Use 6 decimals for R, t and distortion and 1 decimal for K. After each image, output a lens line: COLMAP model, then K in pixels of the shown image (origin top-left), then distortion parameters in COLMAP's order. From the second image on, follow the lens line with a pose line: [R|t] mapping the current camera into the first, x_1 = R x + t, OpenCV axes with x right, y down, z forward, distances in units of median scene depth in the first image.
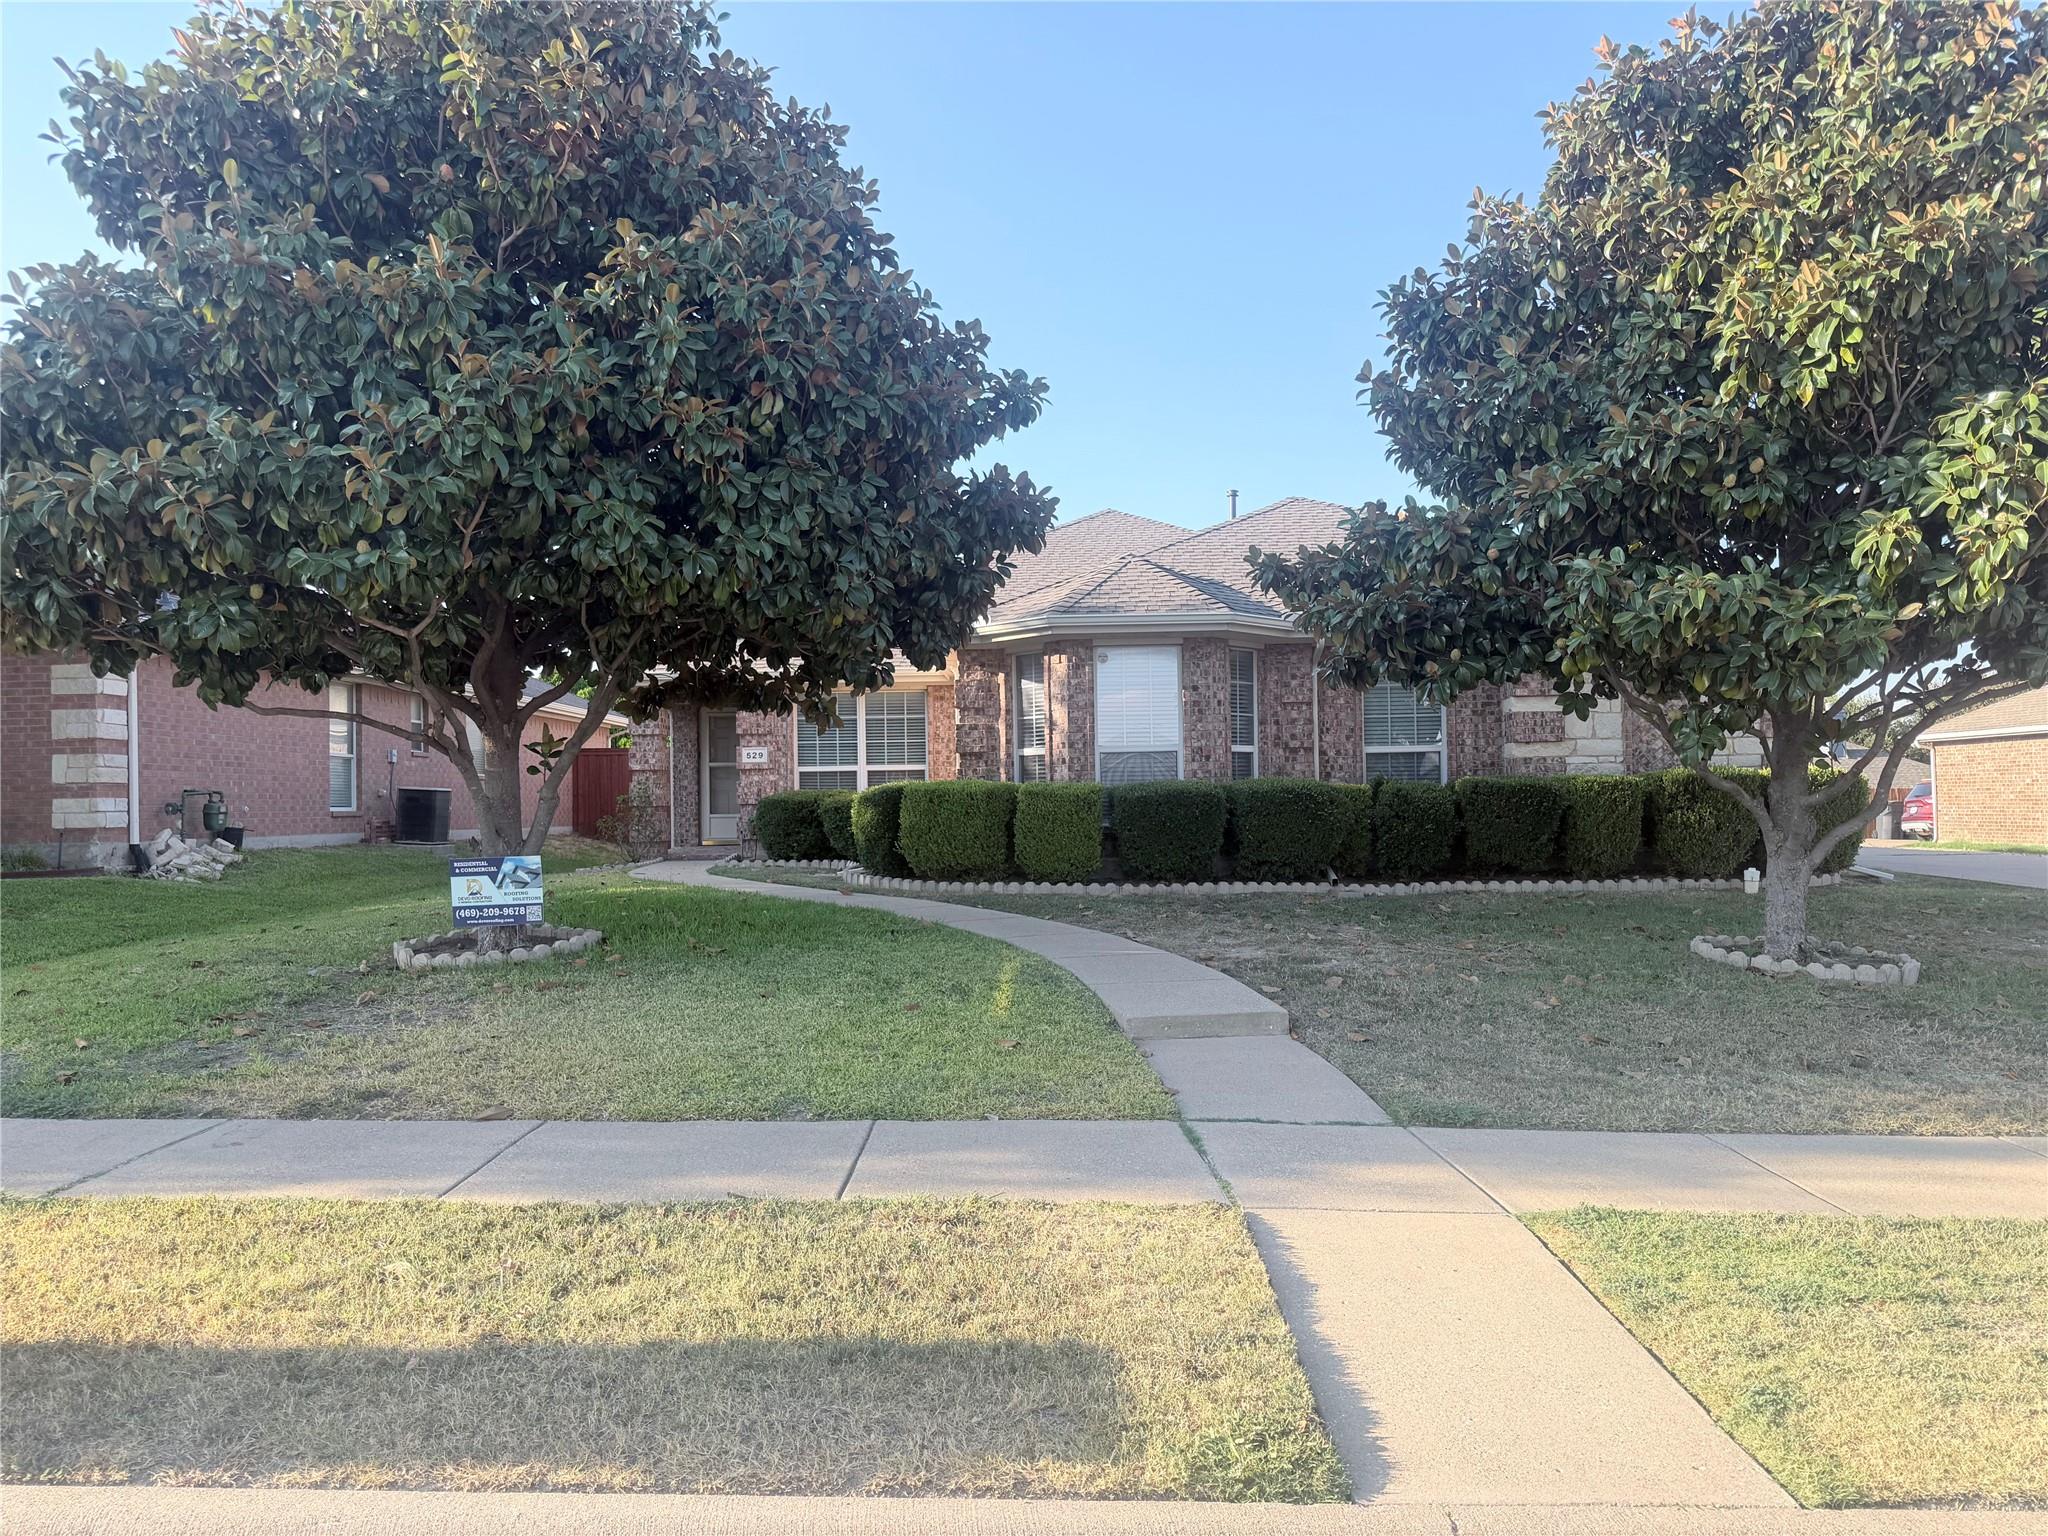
lens RADIAL K [[1423.3, 0, 1024.0], [0, 1423.3, 768.0], [0, 0, 1]] dist [0.149370, -0.232471]
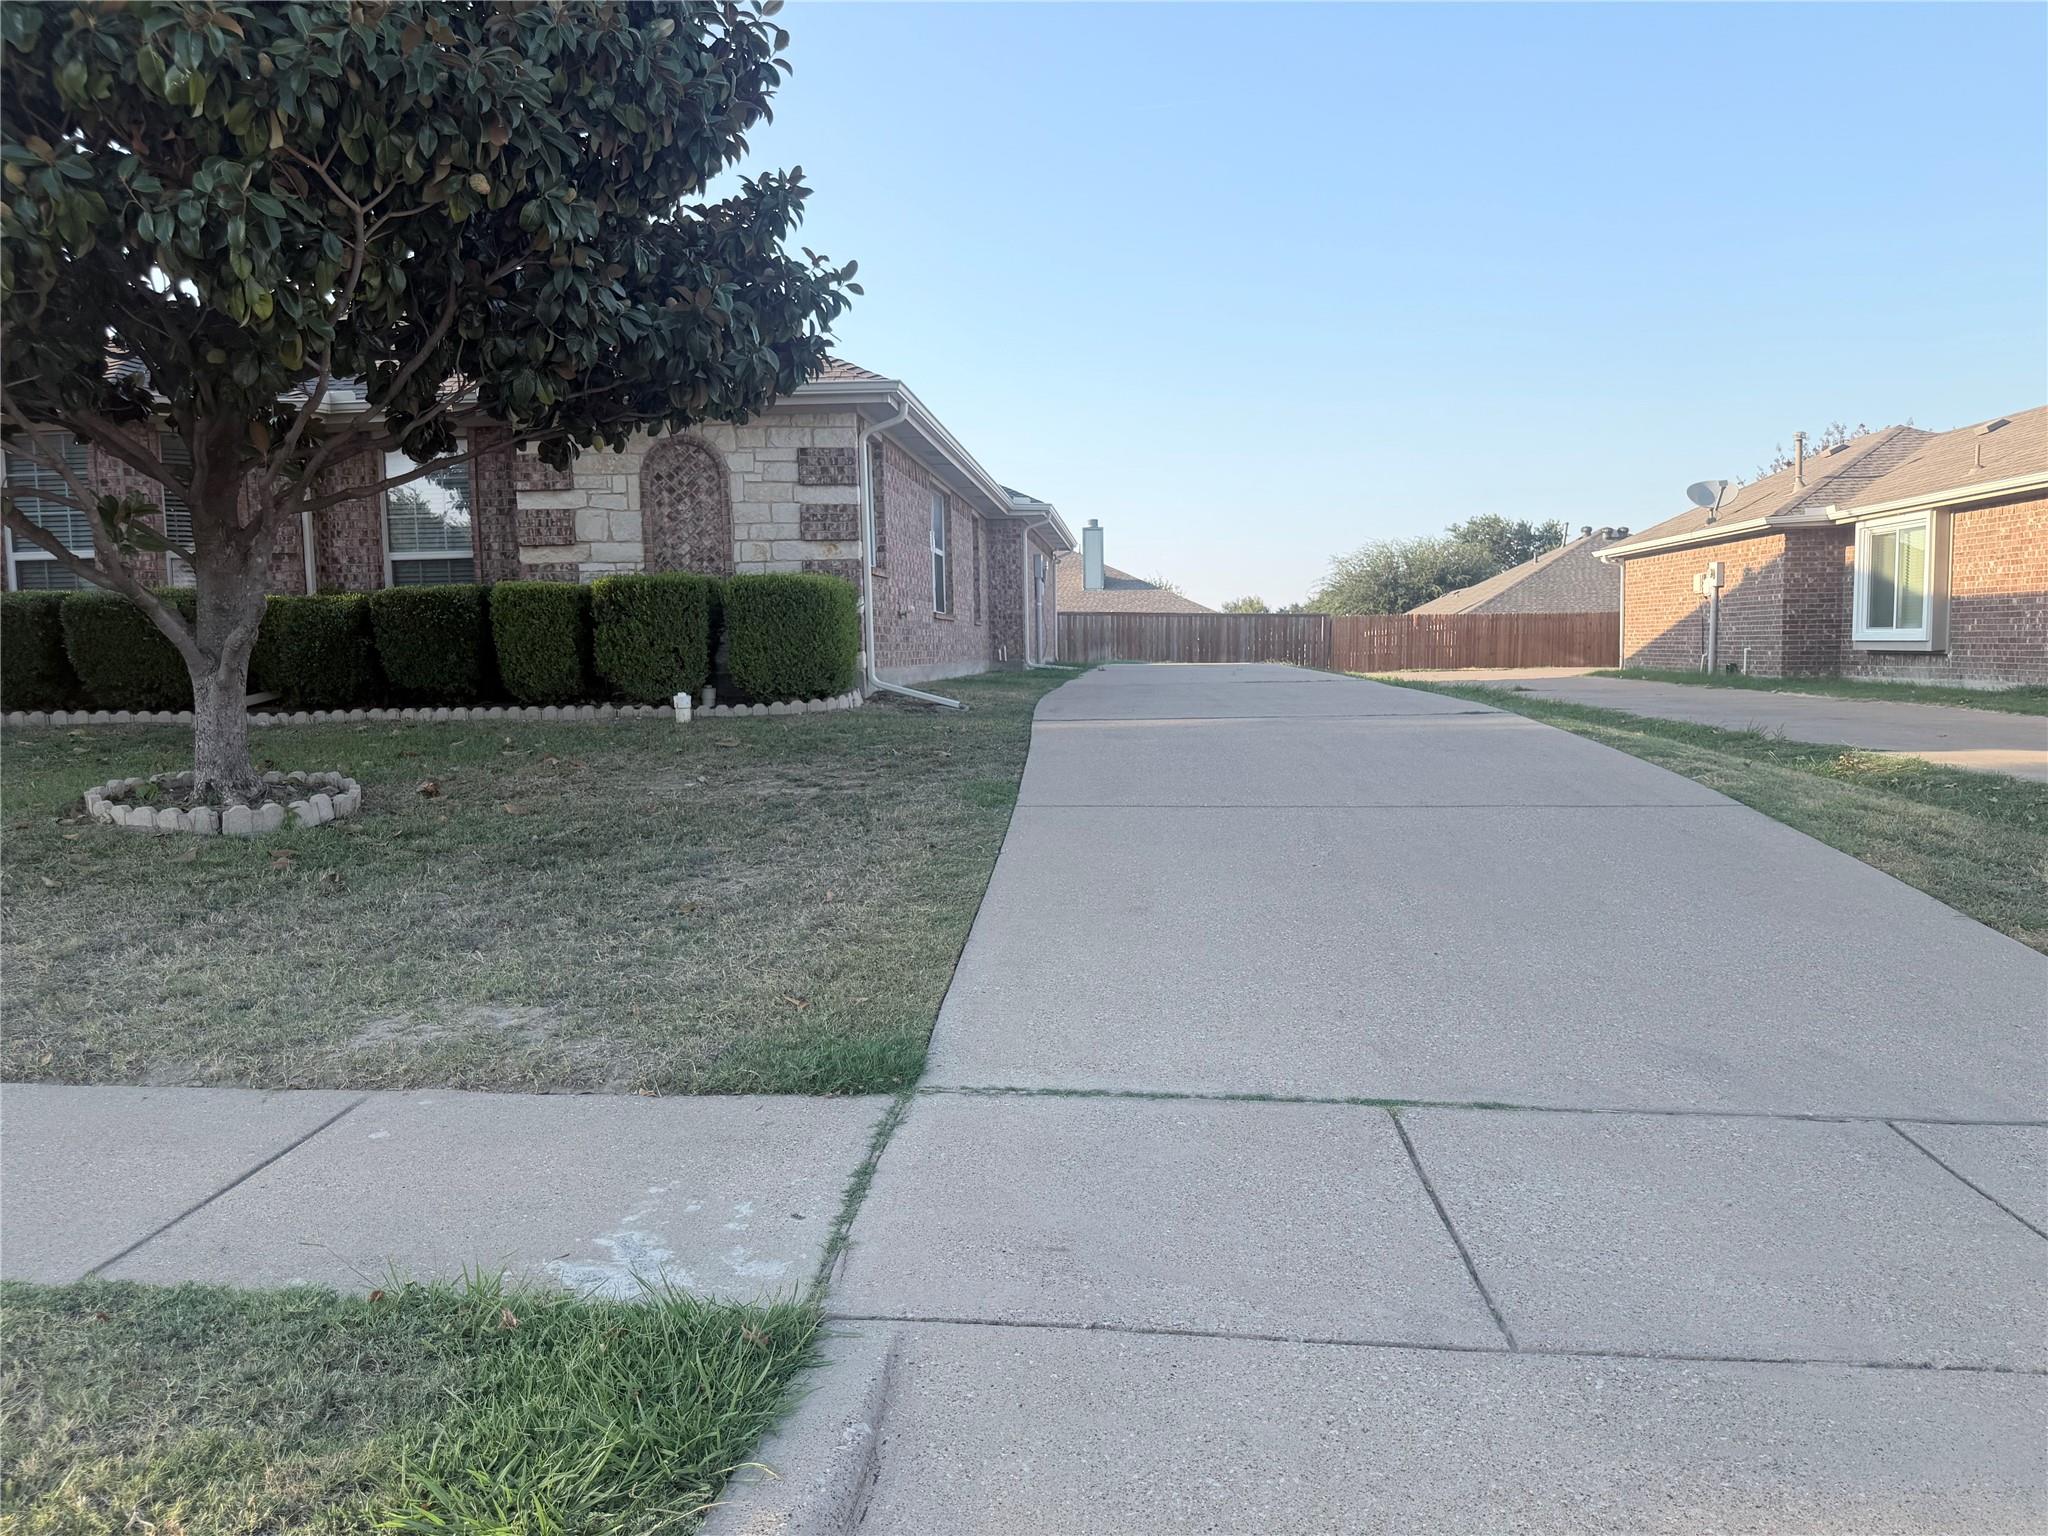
lens RADIAL K [[1423.3, 0, 1024.0], [0, 1423.3, 768.0], [0, 0, 1]] dist [0.149370, -0.232471]
pose [[0.998402, -0.001268, -0.056495, 0.683509], [0.007693, 0.993492, 0.113641, 0.017328], [0.055984, -0.113894, 0.991914, 0.158793]]
